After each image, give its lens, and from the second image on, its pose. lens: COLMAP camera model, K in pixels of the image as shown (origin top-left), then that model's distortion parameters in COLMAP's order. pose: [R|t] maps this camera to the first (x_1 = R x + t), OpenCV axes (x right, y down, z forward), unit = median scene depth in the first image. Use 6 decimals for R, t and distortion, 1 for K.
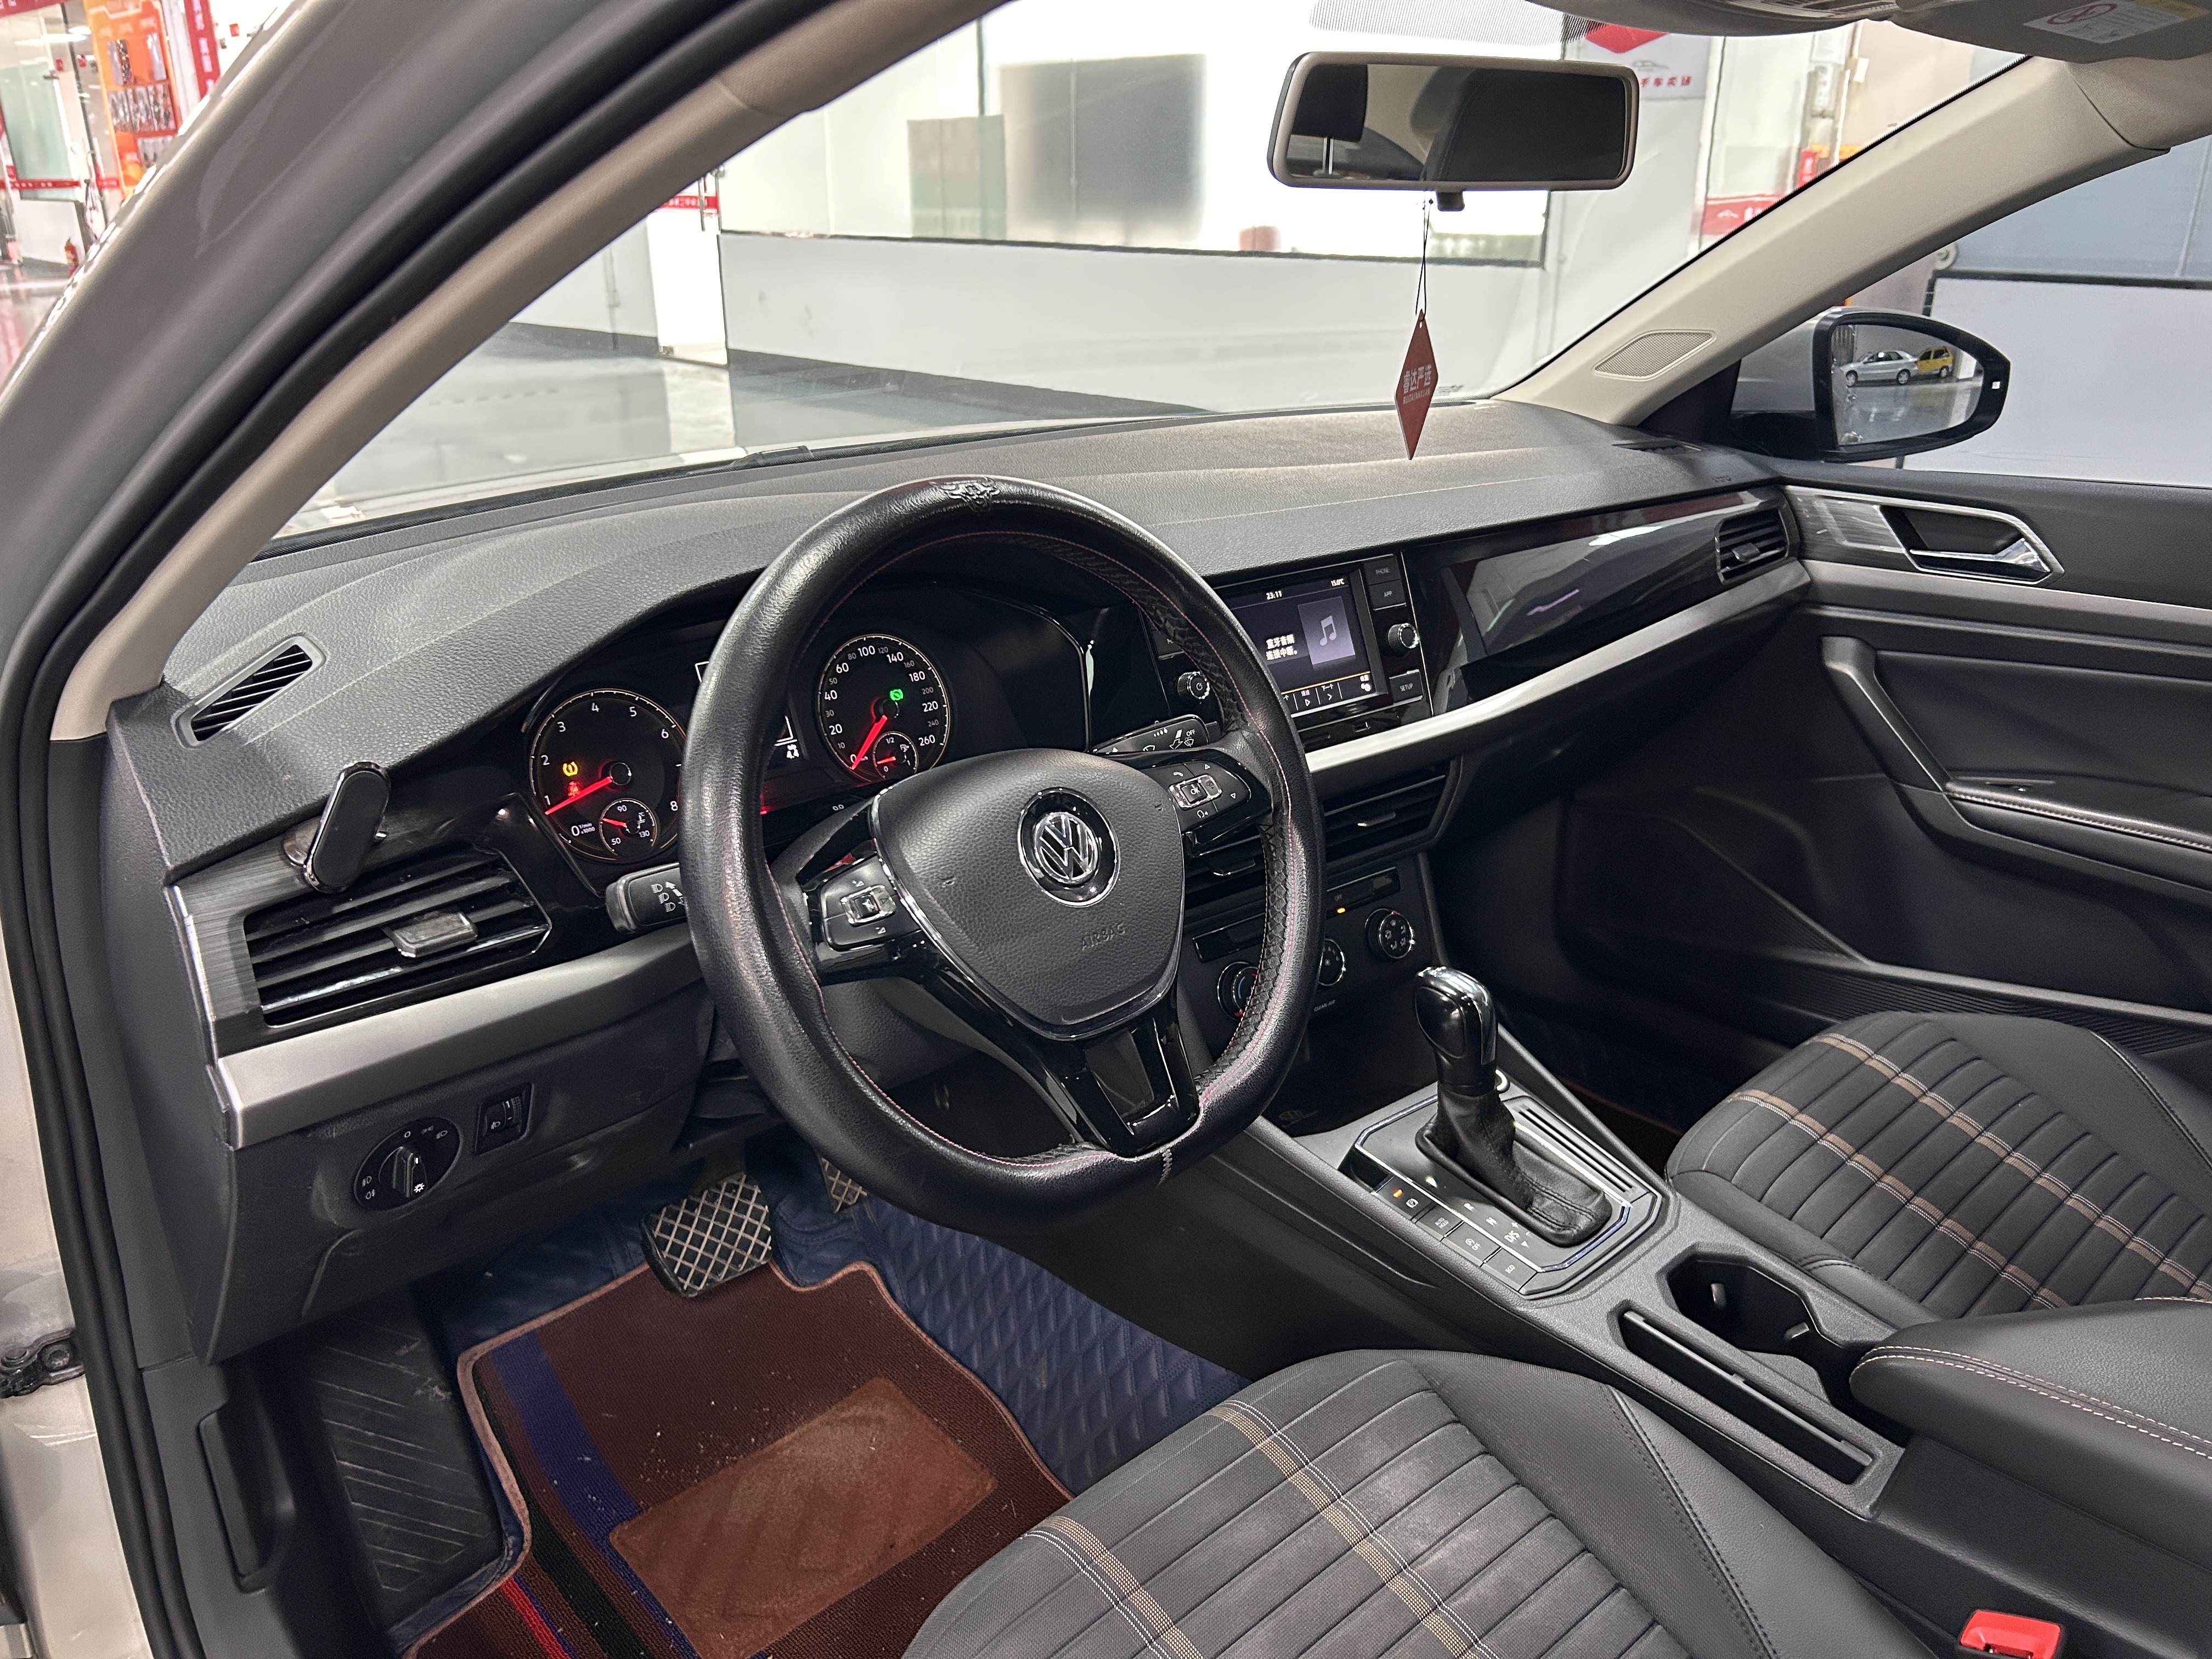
lens RADIAL K [[1674.1, 0, 1117.0], [0, 1674.1, 838.9], [0, 0, 1]] dist [0.057279, -0.058676]
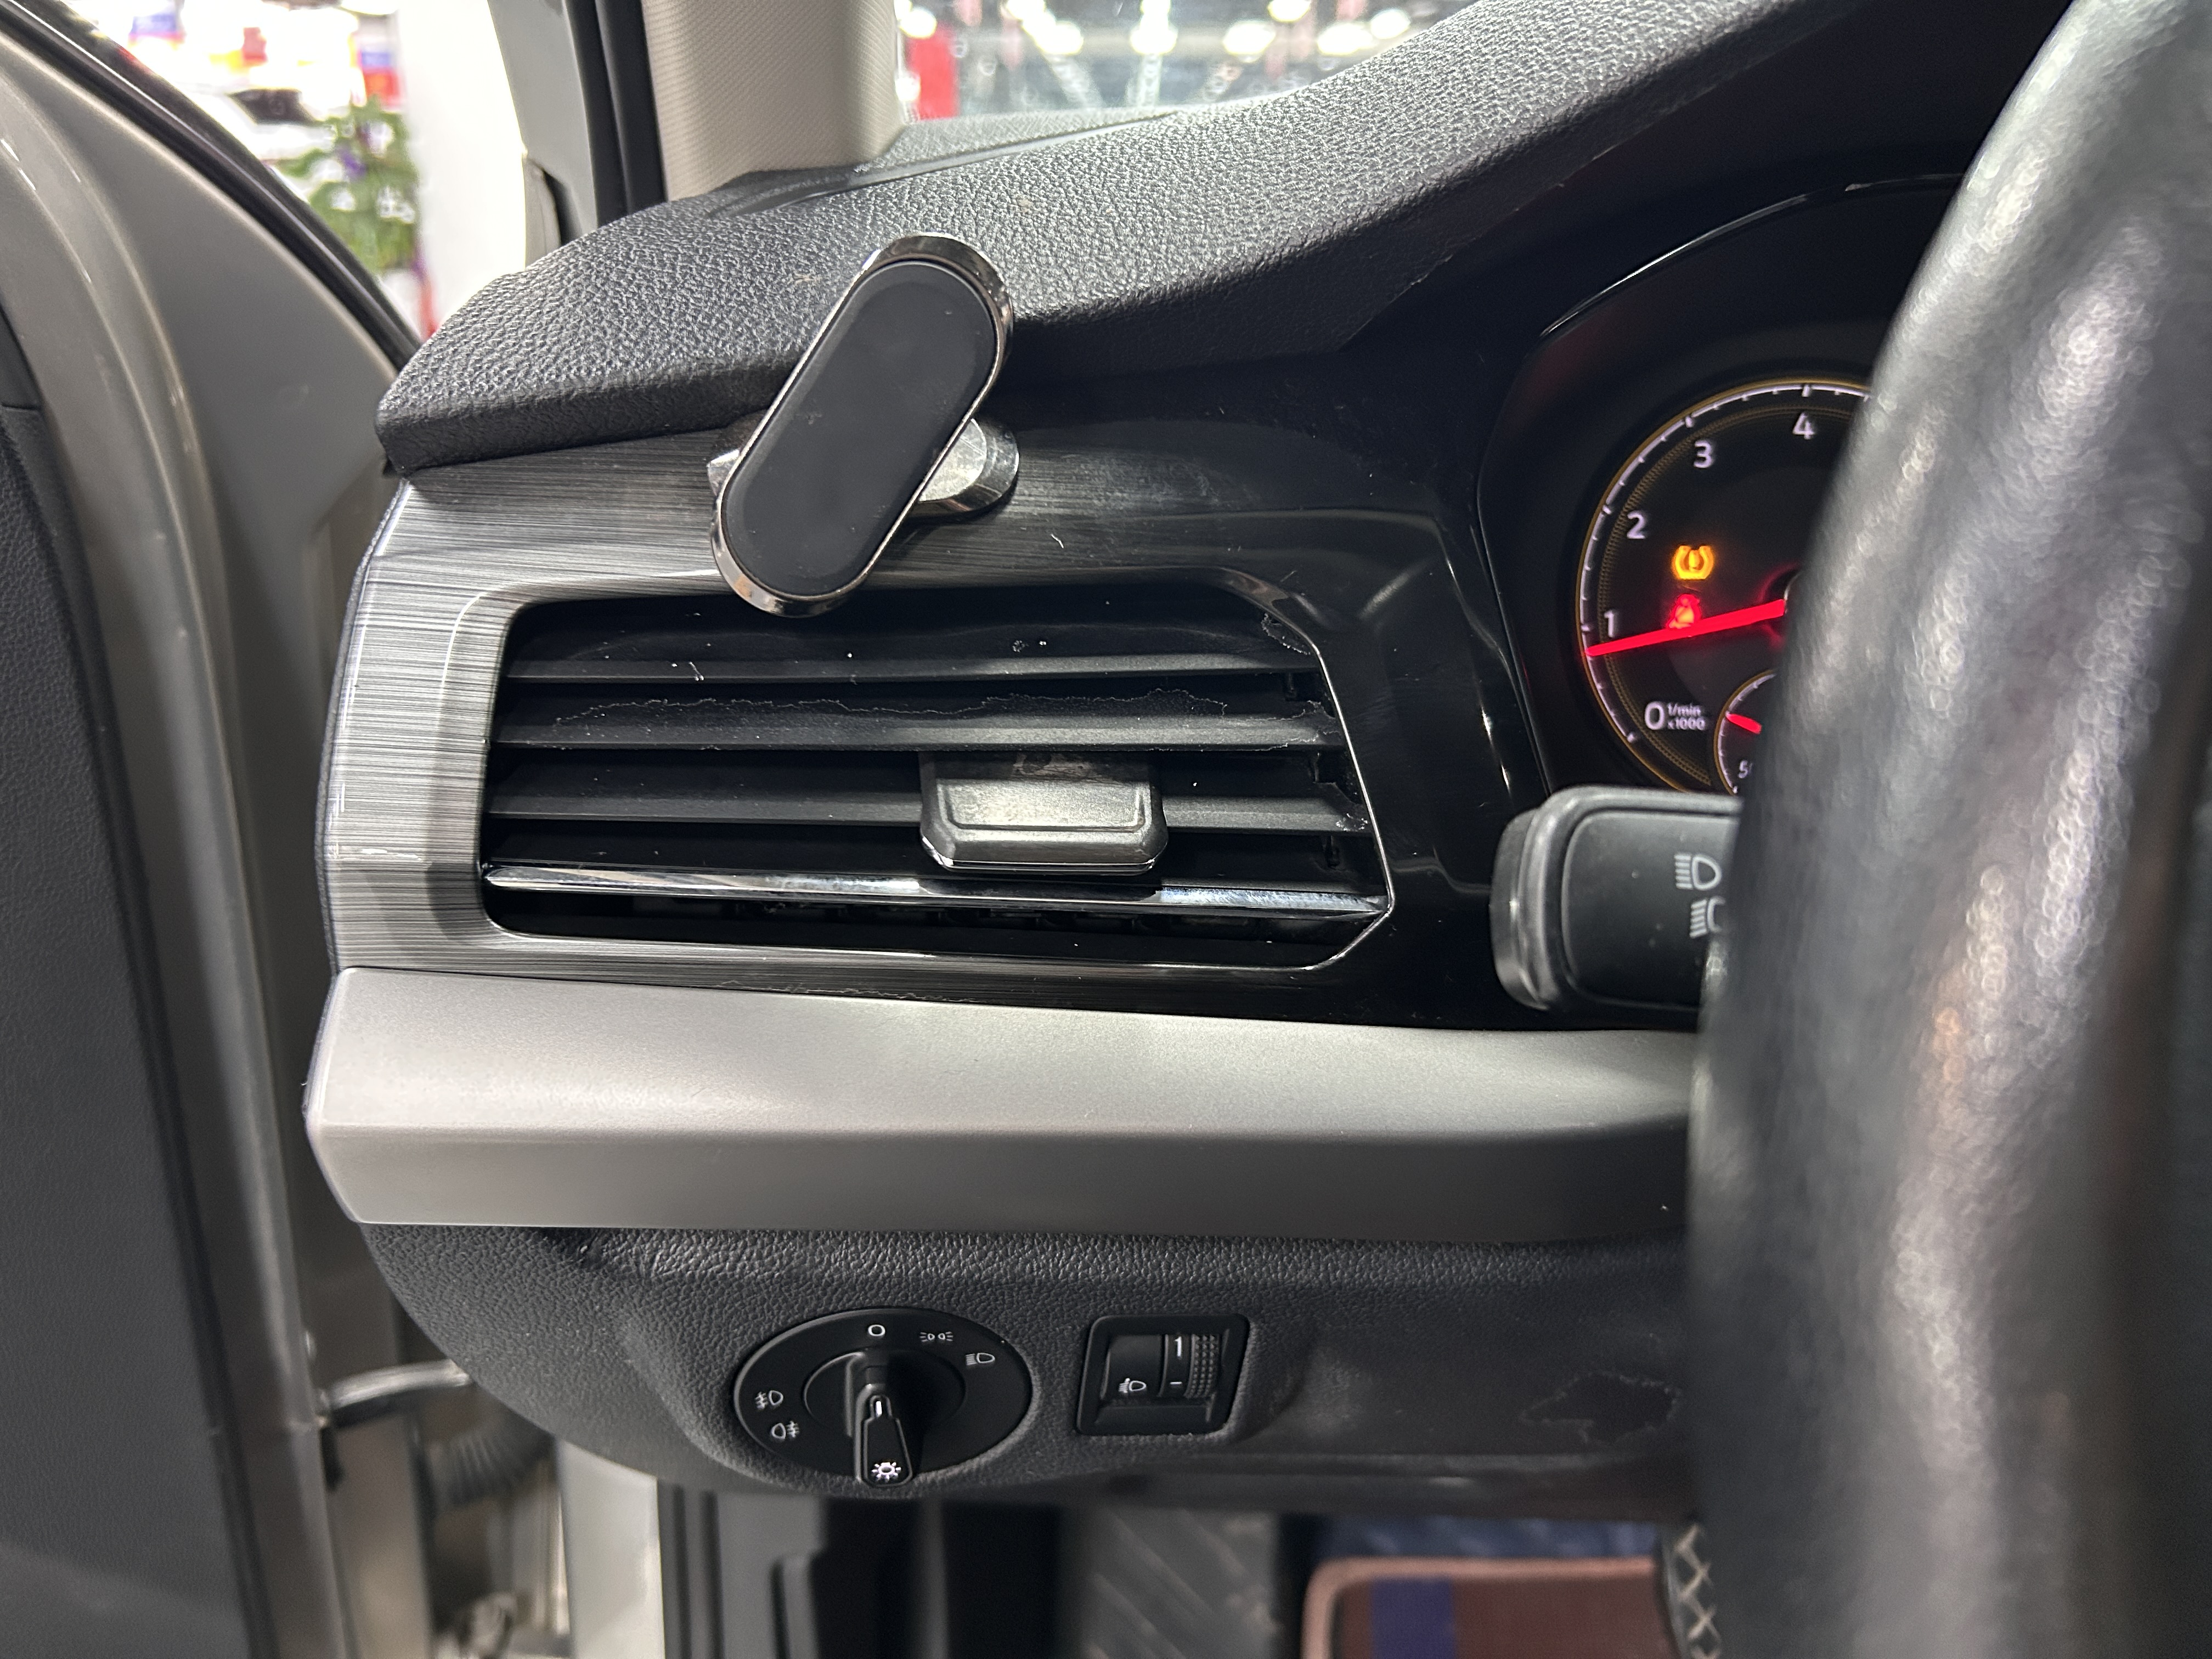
lens RADIAL K [[1674.1, 0, 1134.1], [0, 1674.1, 864.5], [0, 0, 1]] dist [0.057279, -0.058676]
pose [[0.712532, 0.272002, -0.646772, -0.116423], [-0.271761, 0.956836, 0.103008, 0.017170], [0.646873, 0.102371, 0.755695, 0.507892]]
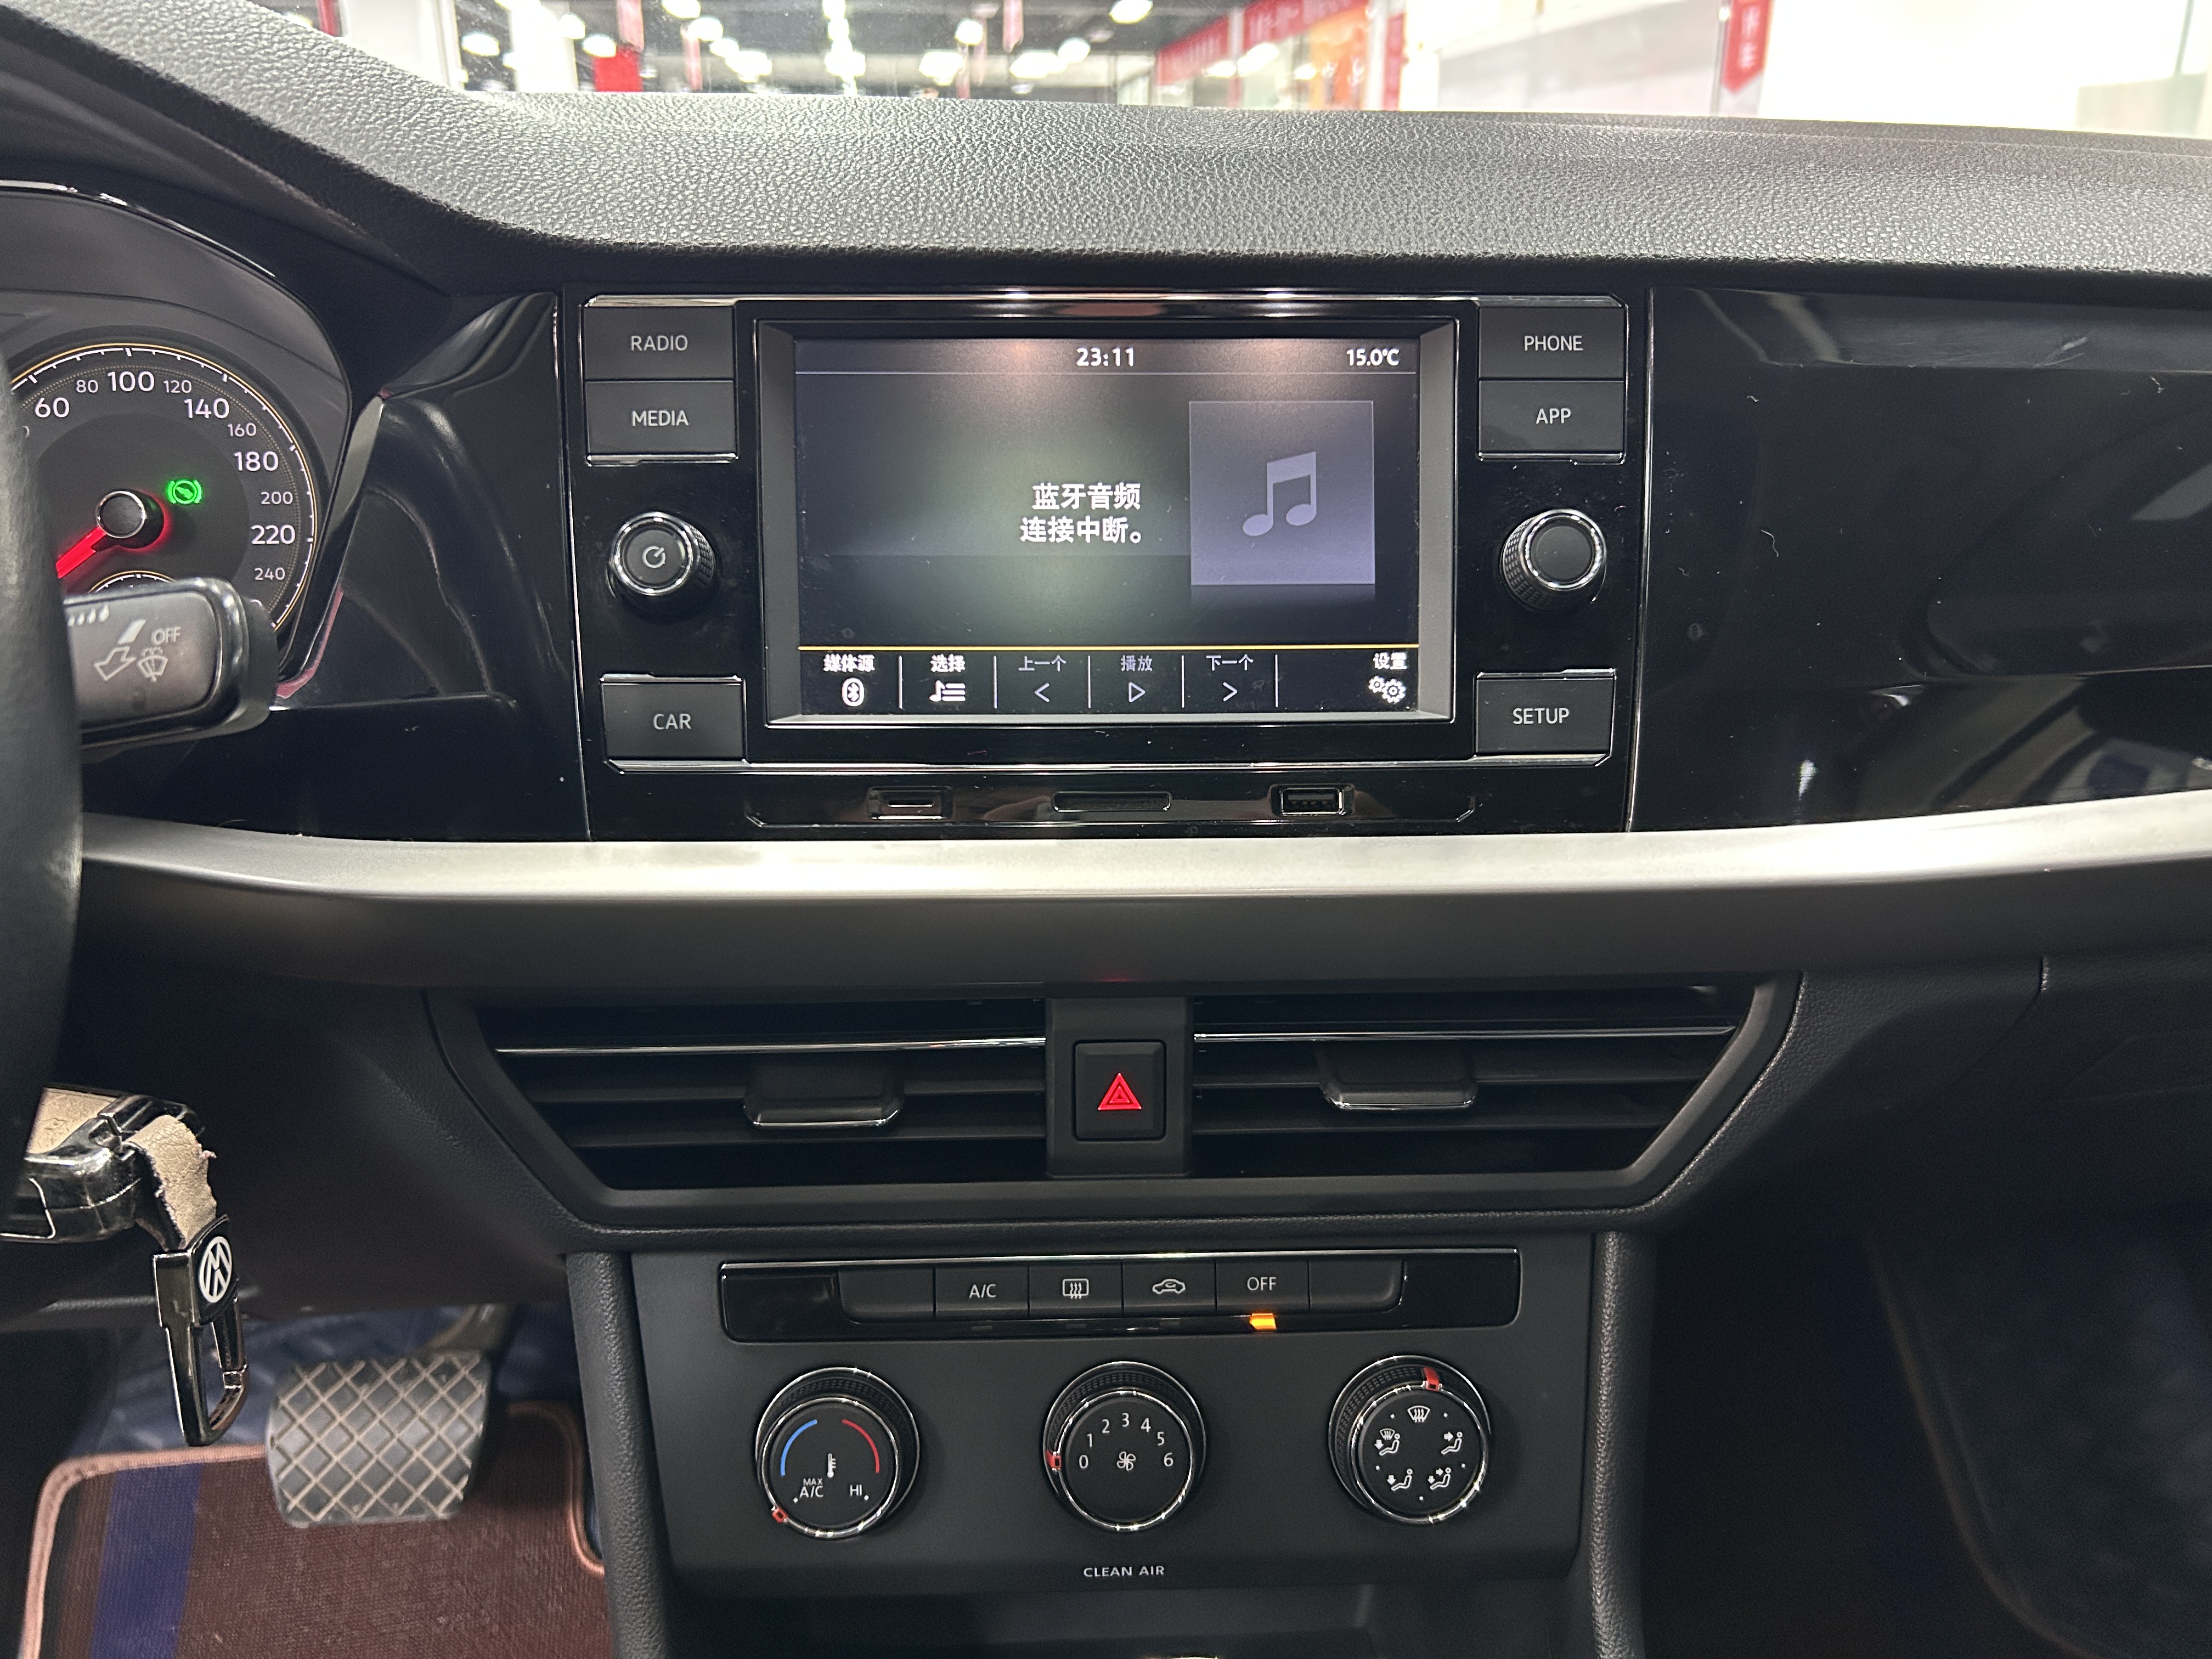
lens RADIAL K [[1674.1, 0, 1099.0], [0, 1674.1, 841.7], [0, 0, 1]] dist [0.057279, -0.058676]
pose [[0.794853, 0.211457, -0.568766, 0.302343], [-0.220775, 0.973855, 0.053527, -0.069130], [0.565215, 0.083023, 0.820756, 0.732413]]
